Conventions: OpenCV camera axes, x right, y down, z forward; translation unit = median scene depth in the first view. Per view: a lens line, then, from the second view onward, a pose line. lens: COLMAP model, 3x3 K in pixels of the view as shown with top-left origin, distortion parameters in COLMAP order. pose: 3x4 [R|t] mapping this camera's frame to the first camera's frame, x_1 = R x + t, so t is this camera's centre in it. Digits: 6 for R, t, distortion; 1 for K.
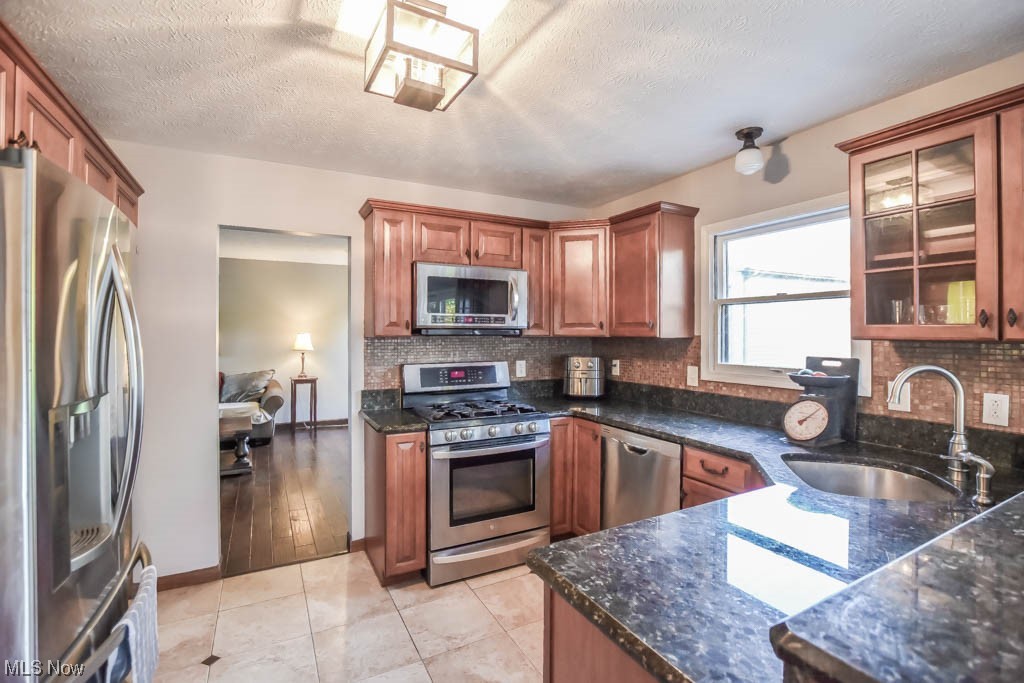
lens RADIAL K [[462.8, 0, 512.9], [0, 462.8, 326.5], [0, 0, 1]] dist [-0.024024, 0.001589]
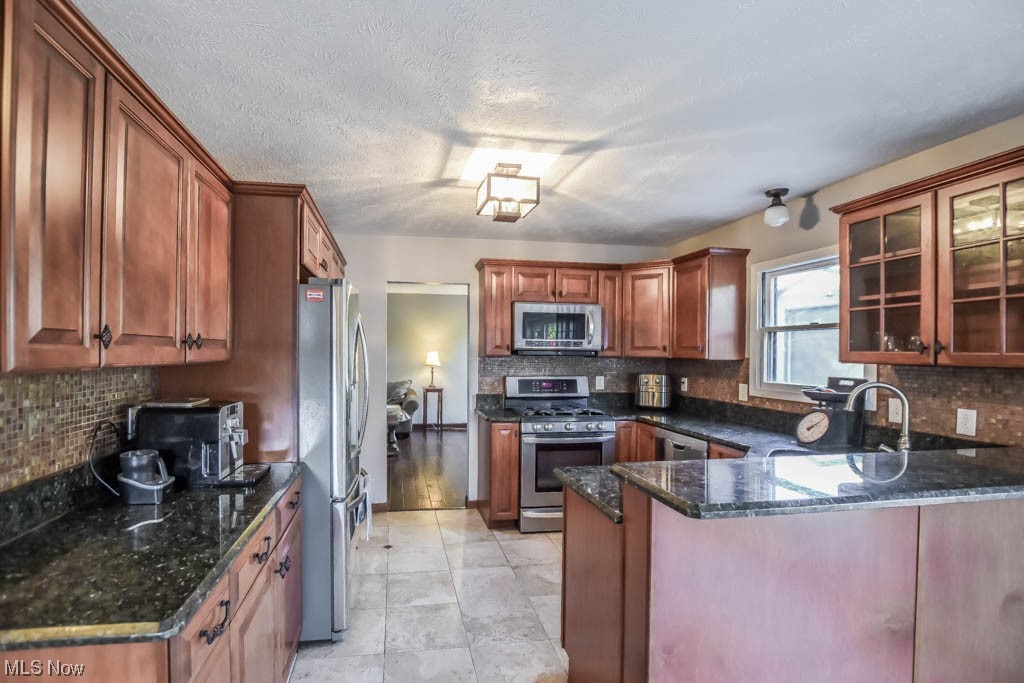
lens RADIAL K [[462.8, 0, 466.1], [0, 462.8, 345.3], [0, 0, 1]] dist [-0.024024, 0.001589]
pose [[0.940854, 0.004798, -0.338779, 0.126494], [-0.004806, 0.999988, 0.000814, -0.010382], [0.338779, 0.000862, 0.940866, -0.356799]]
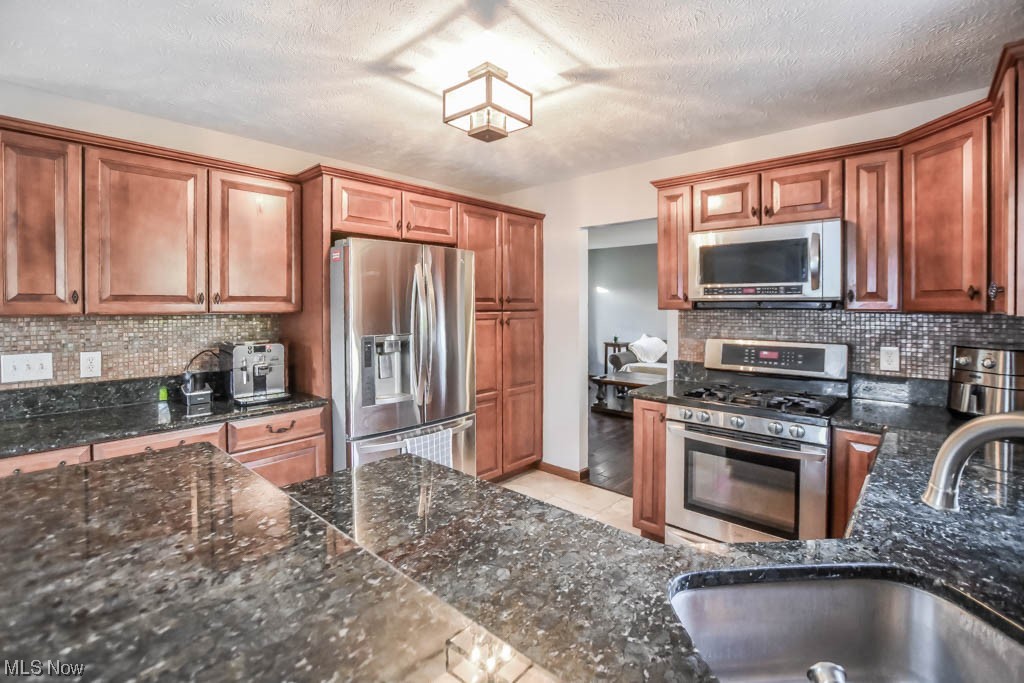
lens RADIAL K [[462.8, 0, 519.0], [0, 462.8, 306.7], [0, 0, 1]] dist [-0.024024, 0.001589]
pose [[0.344282, 0.003128, -0.938861, 0.590867], [0.013493, 0.999875, 0.008279, 0.002307], [0.938769, -0.015518, 0.344197, 0.325756]]
